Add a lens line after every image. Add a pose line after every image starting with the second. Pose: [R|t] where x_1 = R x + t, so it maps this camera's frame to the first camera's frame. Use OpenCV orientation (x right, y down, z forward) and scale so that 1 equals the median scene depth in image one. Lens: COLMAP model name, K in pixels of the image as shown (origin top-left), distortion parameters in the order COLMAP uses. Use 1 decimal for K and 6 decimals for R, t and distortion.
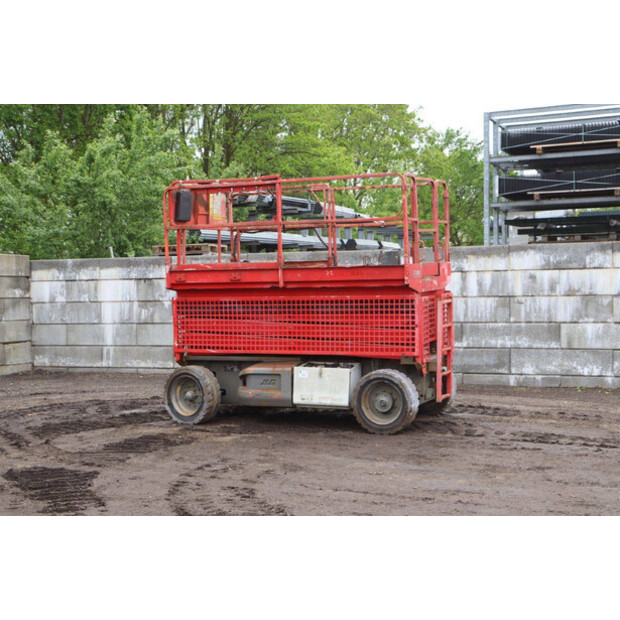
lens RADIAL K [[972.0, 0, 310.0], [0, 972.0, 310.0], [0, 0, 1]] dist [0.116629, 0.096617]
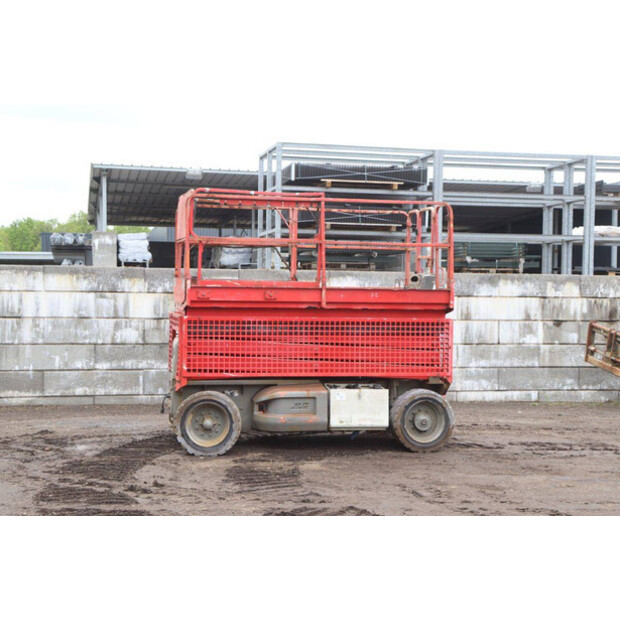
lens RADIAL K [[972.0, 0, 310.0], [0, 972.0, 310.0], [0, 0, 1]] dist [0.116629, 0.096617]
pose [[0.811731, 0.021423, 0.583638, -0.596199], [-0.009688, 0.999683, -0.023221, 0.001521], [-0.583951, 0.013196, 0.811682, 0.212323]]
